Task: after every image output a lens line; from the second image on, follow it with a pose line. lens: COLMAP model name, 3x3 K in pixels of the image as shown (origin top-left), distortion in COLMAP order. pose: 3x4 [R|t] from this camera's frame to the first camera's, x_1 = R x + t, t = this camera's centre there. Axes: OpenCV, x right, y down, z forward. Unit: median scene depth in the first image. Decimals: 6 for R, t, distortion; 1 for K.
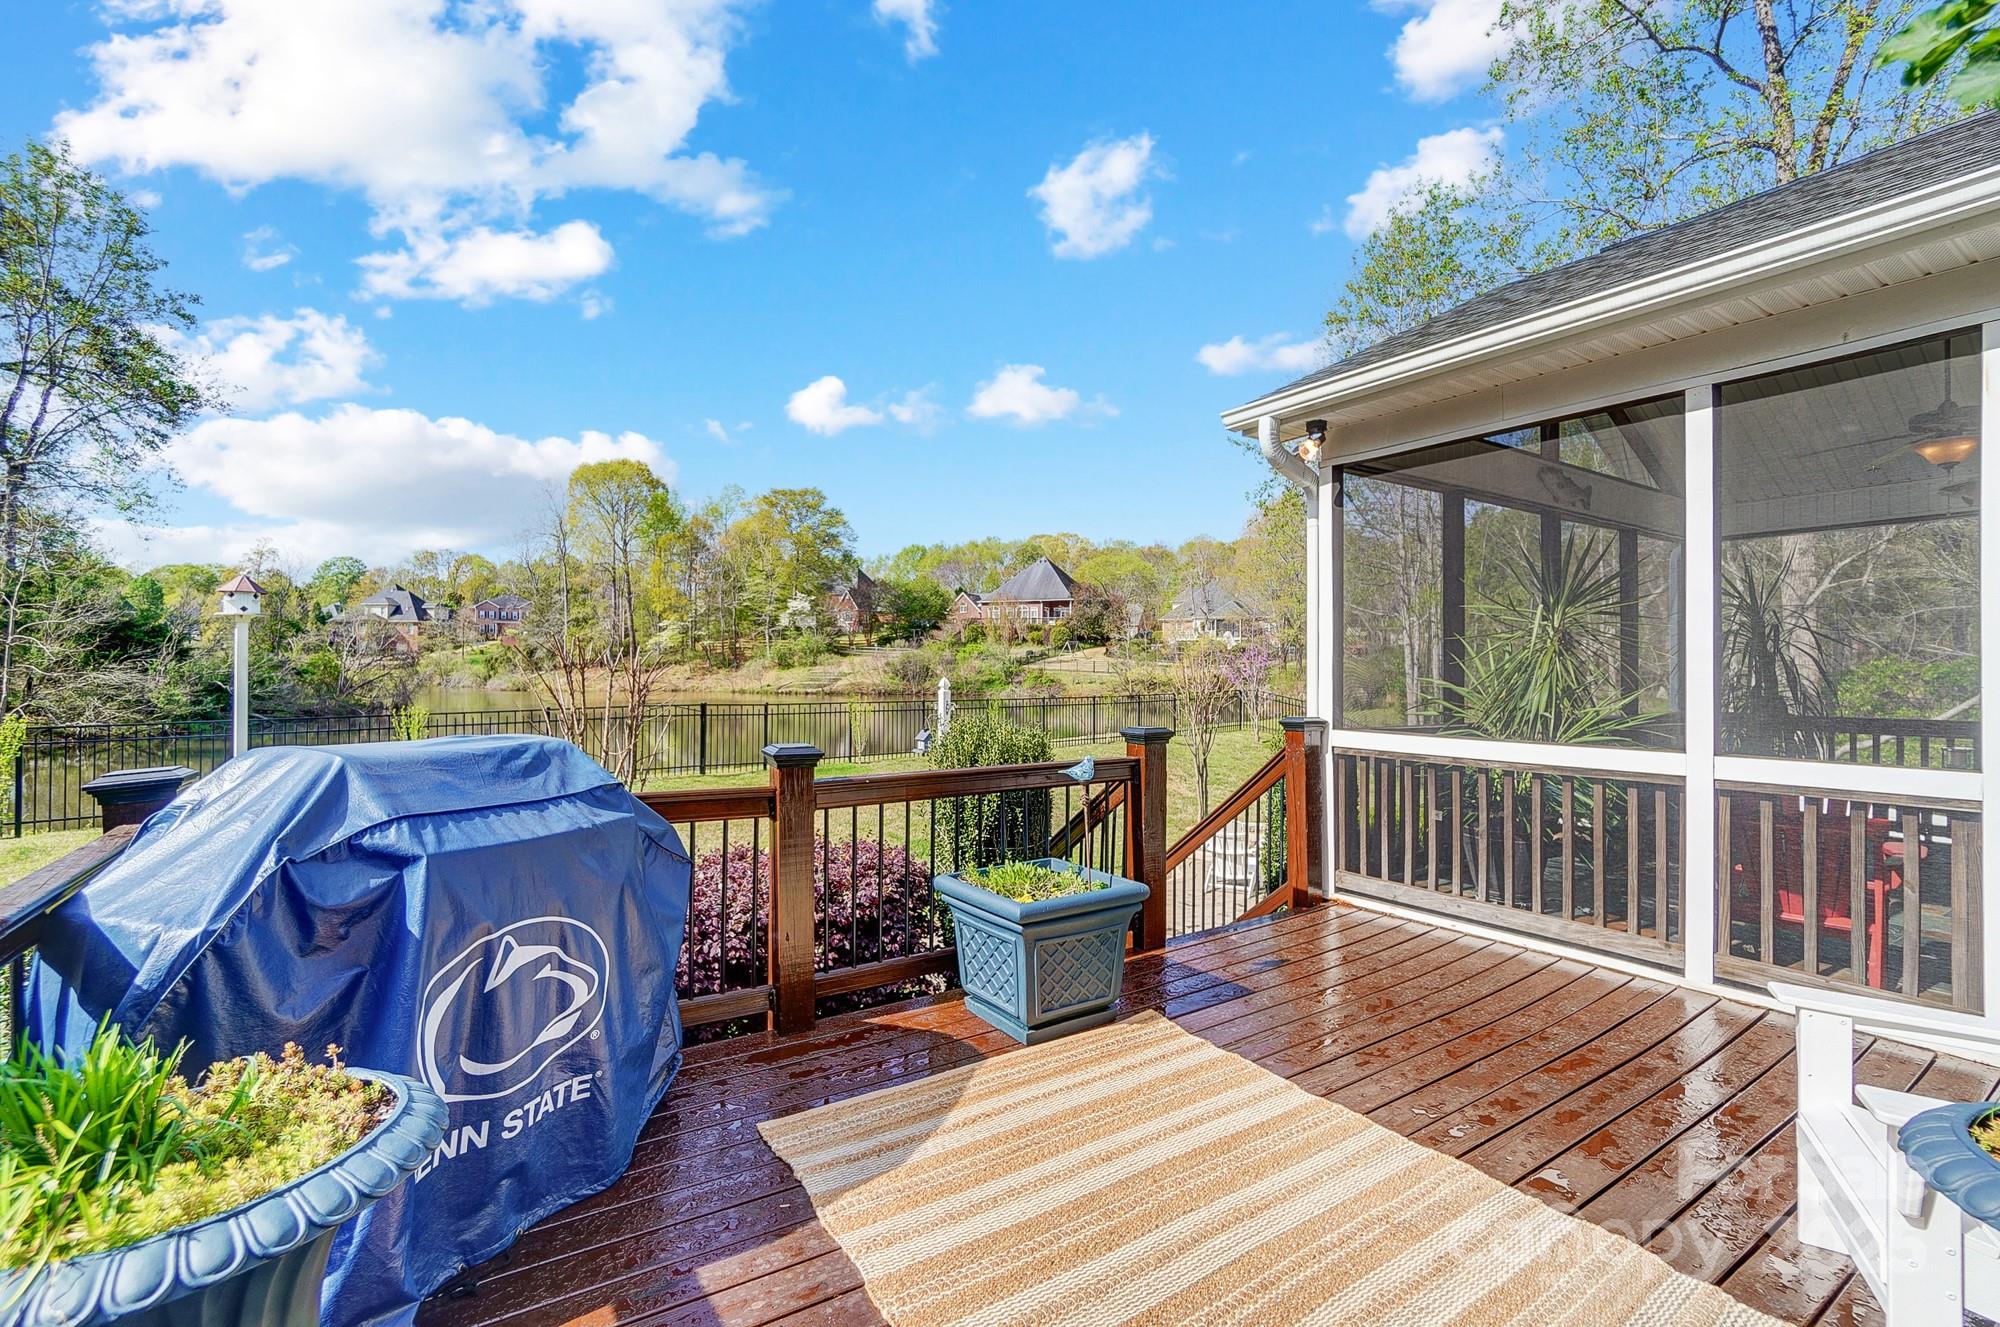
lens RADIAL K [[883.0, 0, 998.3], [0, 883.0, 669.7], [0, 0, 1]] dist [-0.016663, 0.005455]
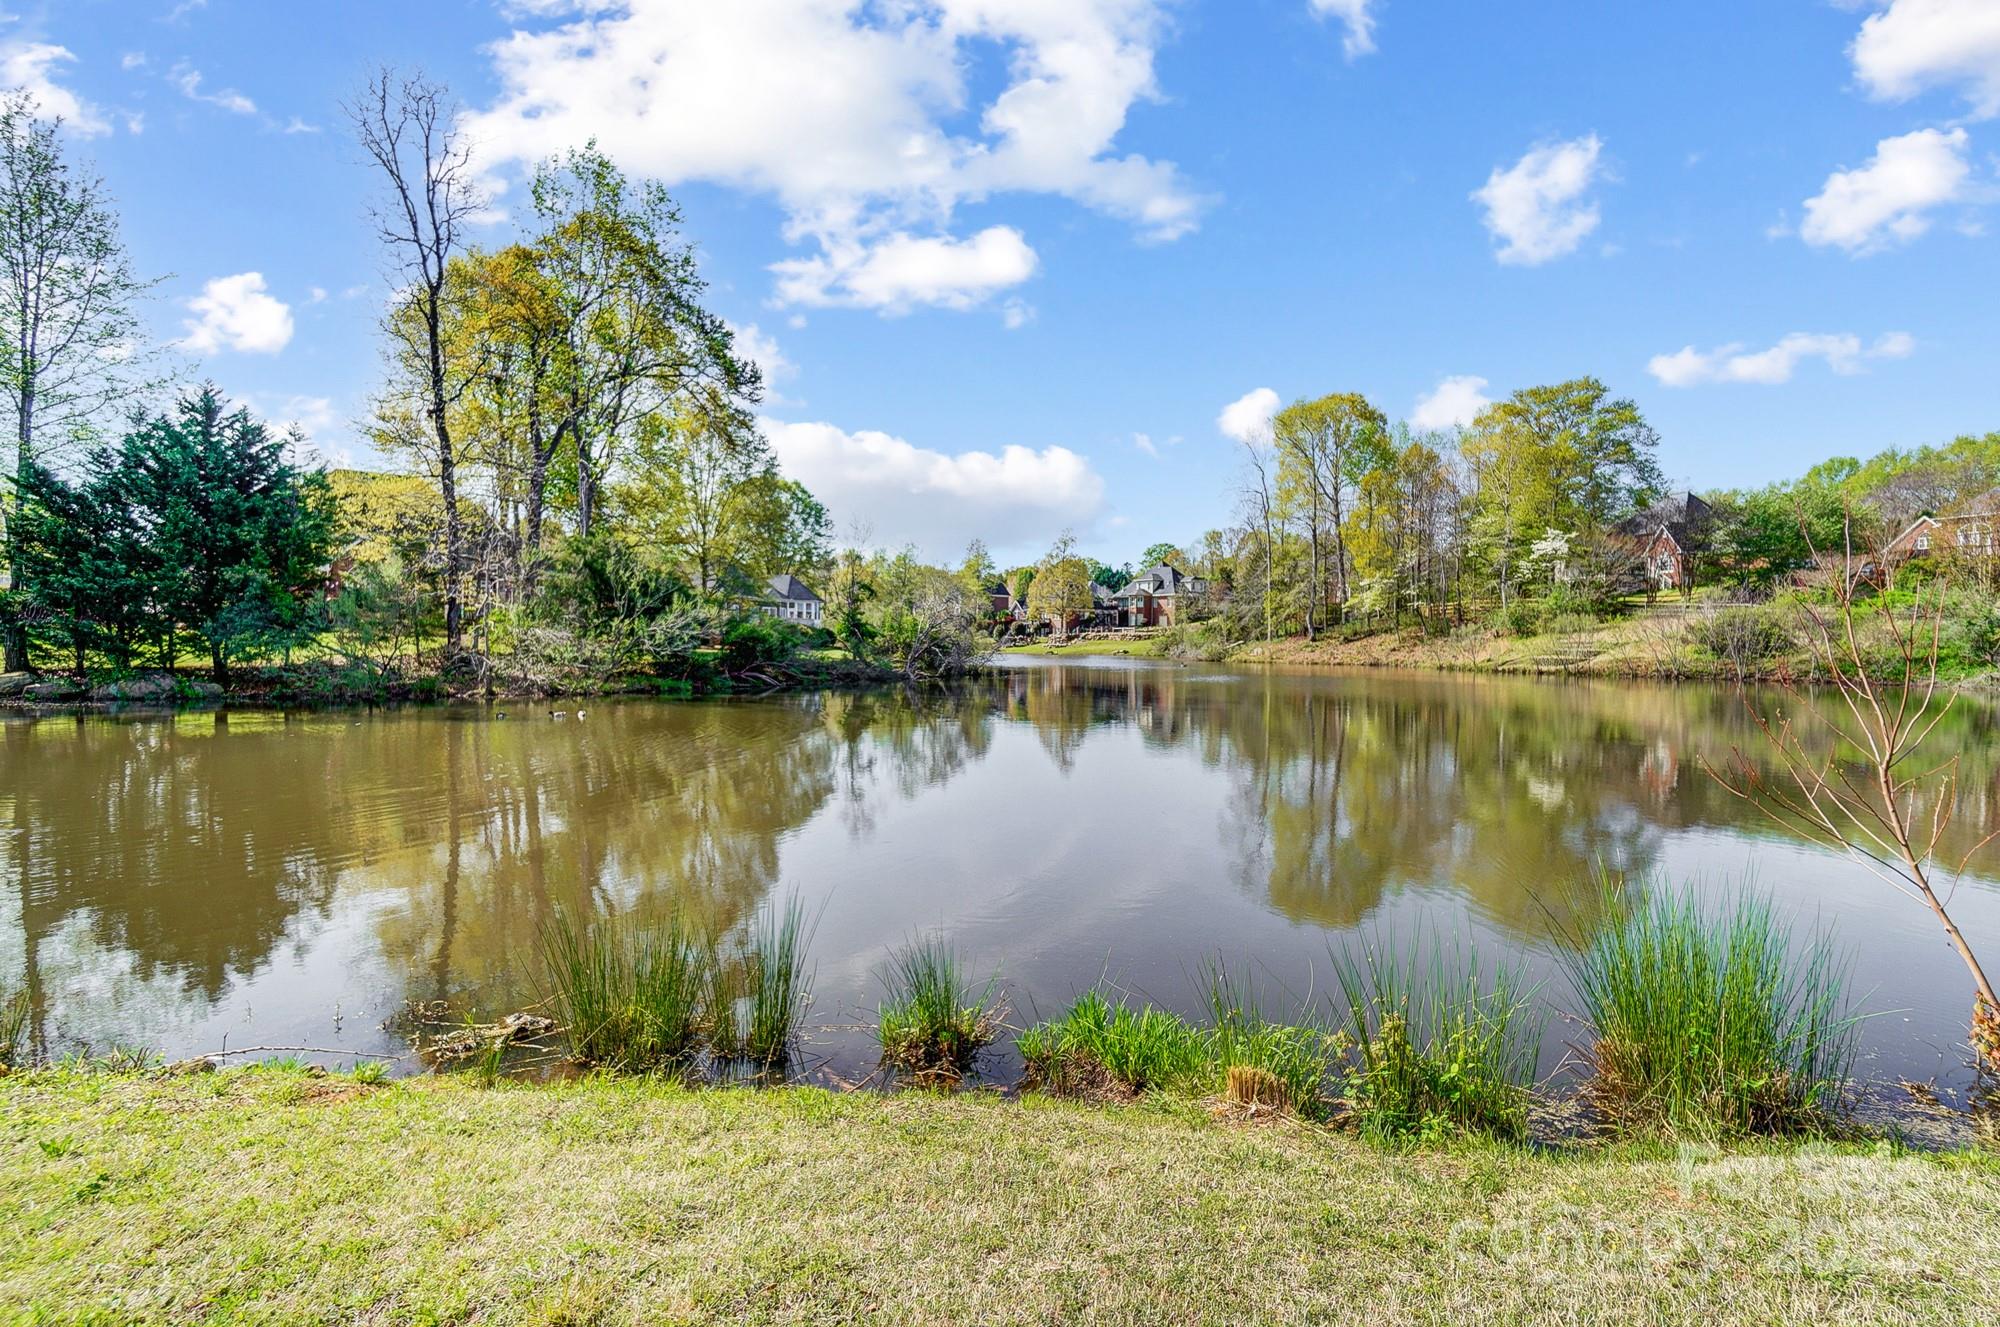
lens RADIAL K [[883.0, 0, 986.6], [0, 883.0, 654.9], [0, 0, 1]] dist [-0.016663, 0.005455]
pose [[0.634413, 0.015067, -0.772847, 0.028348], [-0.005653, 0.999874, 0.014853, 0.004682], [0.772973, -0.005054, 0.634418, 0.202247]]
